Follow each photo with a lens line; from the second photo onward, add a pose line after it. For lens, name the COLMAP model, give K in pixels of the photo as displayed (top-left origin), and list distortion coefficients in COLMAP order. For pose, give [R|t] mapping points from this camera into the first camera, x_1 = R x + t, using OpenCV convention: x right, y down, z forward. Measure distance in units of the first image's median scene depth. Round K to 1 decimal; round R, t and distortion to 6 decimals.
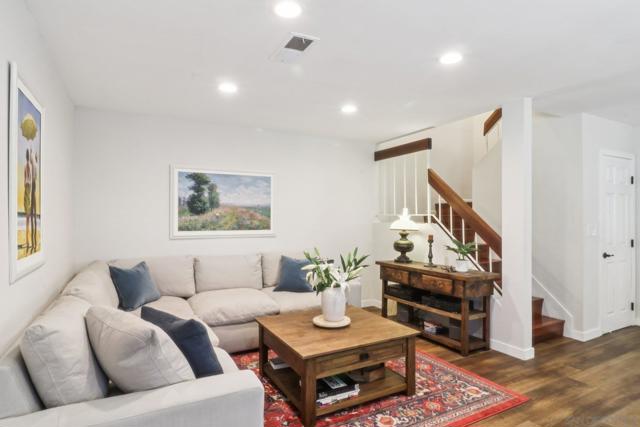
lens RADIAL K [[356.0, 0, 319.2], [0, 356.0, 215.8], [0, 0, 1]] dist [-0.001483, -0.006629]
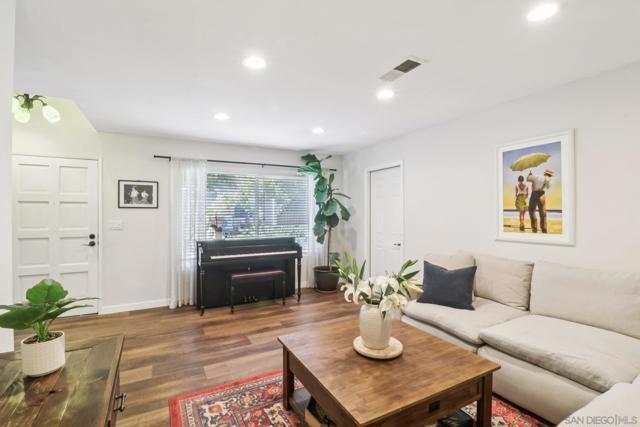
lens RADIAL K [[296.3, 0, 315.3], [0, 296.3, 214.1], [0, 0, 1]] dist [-0.009971, -0.006641]
pose [[-0.999887, 0.007307, 0.013121, 0.112645], [0.007345, 0.999969, 0.002850, 0.001607], [-0.013099, 0.002946, -0.999910, 1.151955]]
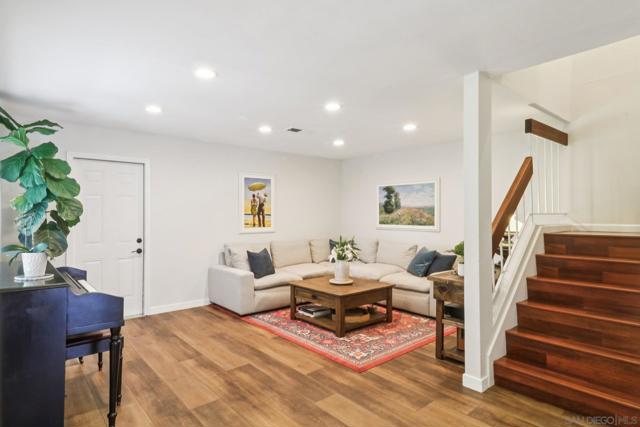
lens RADIAL K [[356.0, 0, 318.8], [0, 356.0, 211.6], [0, 0, 1]] dist [-0.001483, -0.006629]
pose [[0.216629, -0.006633, -0.976232, 1.091699], [0.001789, 0.999978, -0.006397, -0.003415], [0.976252, -0.000361, 0.216636, 0.391073]]
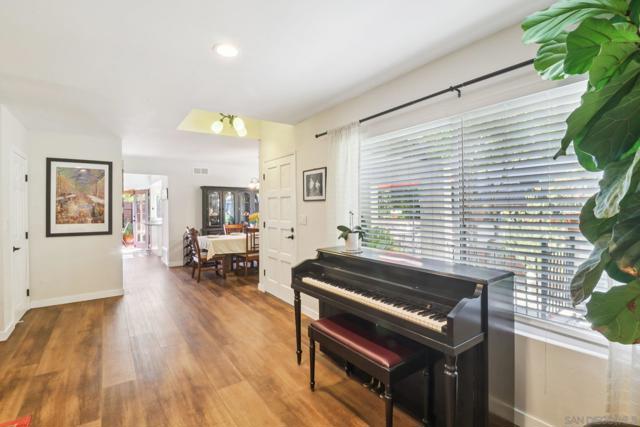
lens RADIAL K [[296.3, 0, 315.9], [0, 296.3, 208.1], [0, 0, 1]] dist [-0.009971, -0.006641]
pose [[-0.122207, 0.000943, 0.992504, -0.132176], [0.006957, 0.999976, -0.000094, 0.000181], [-0.992480, 0.006894, -0.122211, 0.239203]]
